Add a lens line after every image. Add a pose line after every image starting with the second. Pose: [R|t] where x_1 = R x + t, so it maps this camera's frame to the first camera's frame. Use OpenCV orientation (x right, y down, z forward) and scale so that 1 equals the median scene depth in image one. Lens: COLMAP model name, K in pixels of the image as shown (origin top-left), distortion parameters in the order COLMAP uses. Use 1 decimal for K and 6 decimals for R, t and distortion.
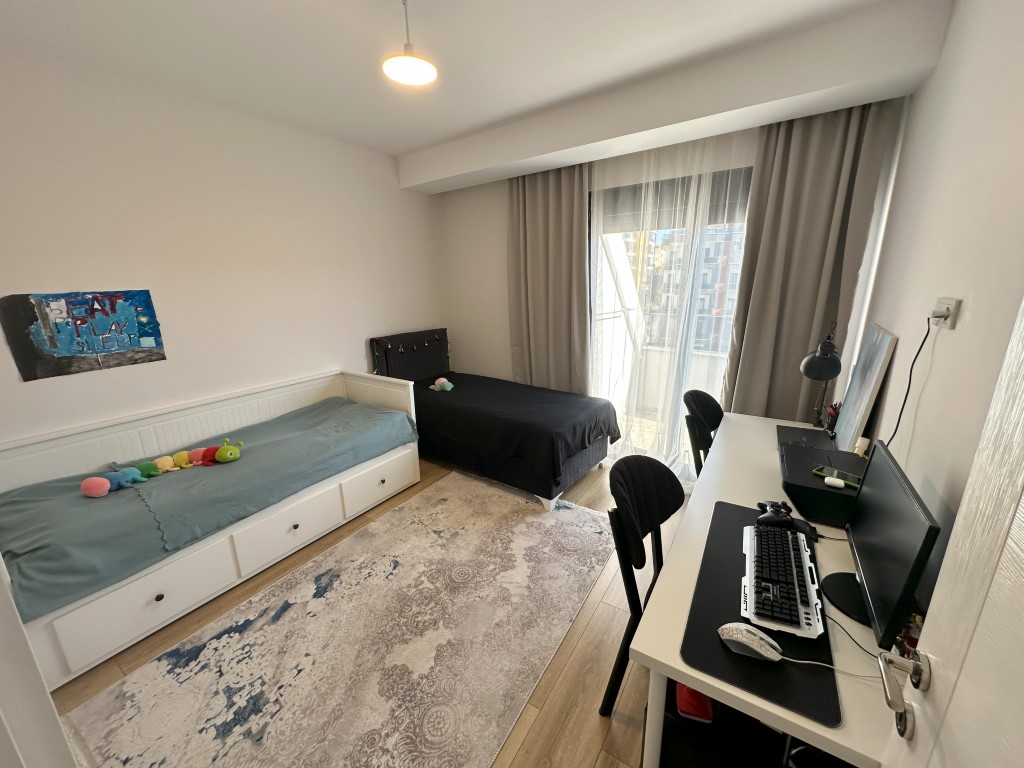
lens RADIAL K [[409.2, 0, 512.8], [0, 409.2, 386.4], [0, 0, 1]] dist [-0.000722, 0.000320]
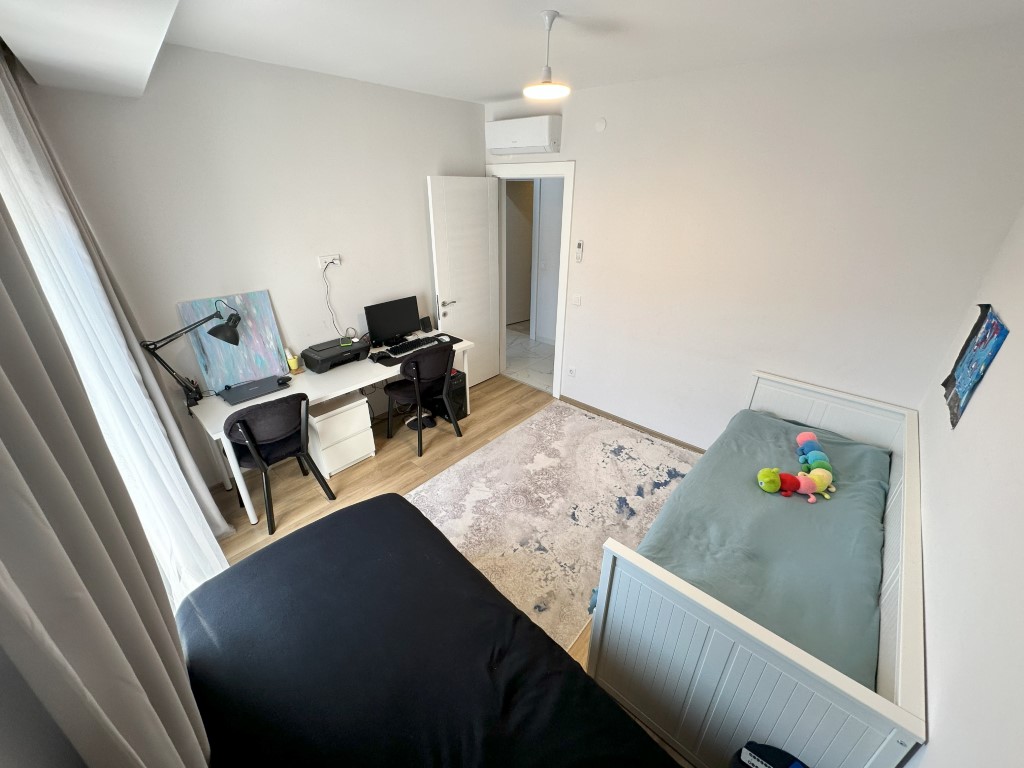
lens RADIAL K [[409.2, 0, 512.1], [0, 409.2, 384.7], [0, 0, 1]] dist [-0.000722, 0.000320]
pose [[-0.987421, -0.069398, 0.142071, -0.288411], [0.040065, 0.759386, 0.649406, -0.706927], [-0.152954, 0.646929, -0.747053, 1.895528]]
